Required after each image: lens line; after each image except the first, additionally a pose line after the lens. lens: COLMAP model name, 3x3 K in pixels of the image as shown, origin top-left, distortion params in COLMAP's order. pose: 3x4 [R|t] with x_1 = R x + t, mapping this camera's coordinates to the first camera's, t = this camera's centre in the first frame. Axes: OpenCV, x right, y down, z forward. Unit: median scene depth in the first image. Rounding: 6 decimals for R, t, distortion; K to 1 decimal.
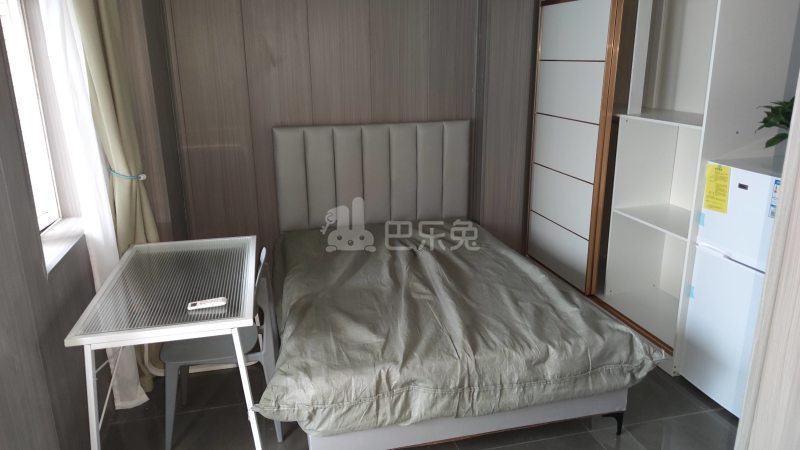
lens RADIAL K [[565.4, 0, 400.0], [0, 565.4, 225.0], [0, 0, 1]] dist [-0.001352, -0.000957]
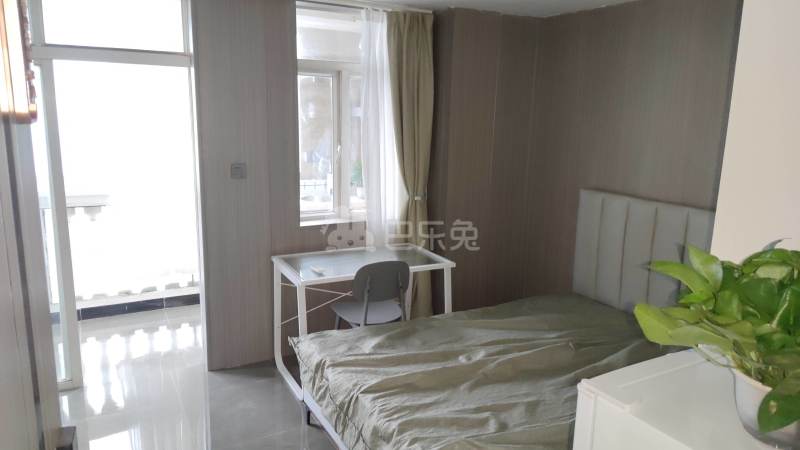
lens RADIAL K [[565.4, 0, 400.0], [0, 565.4, 225.0], [0, 0, 1]] dist [-0.001352, -0.000957]
pose [[0.251637, 0.204988, -0.945864, 0.844835], [-0.298935, 0.945987, 0.125486, -0.176337], [0.920498, 0.251175, 0.299323, 0.512922]]
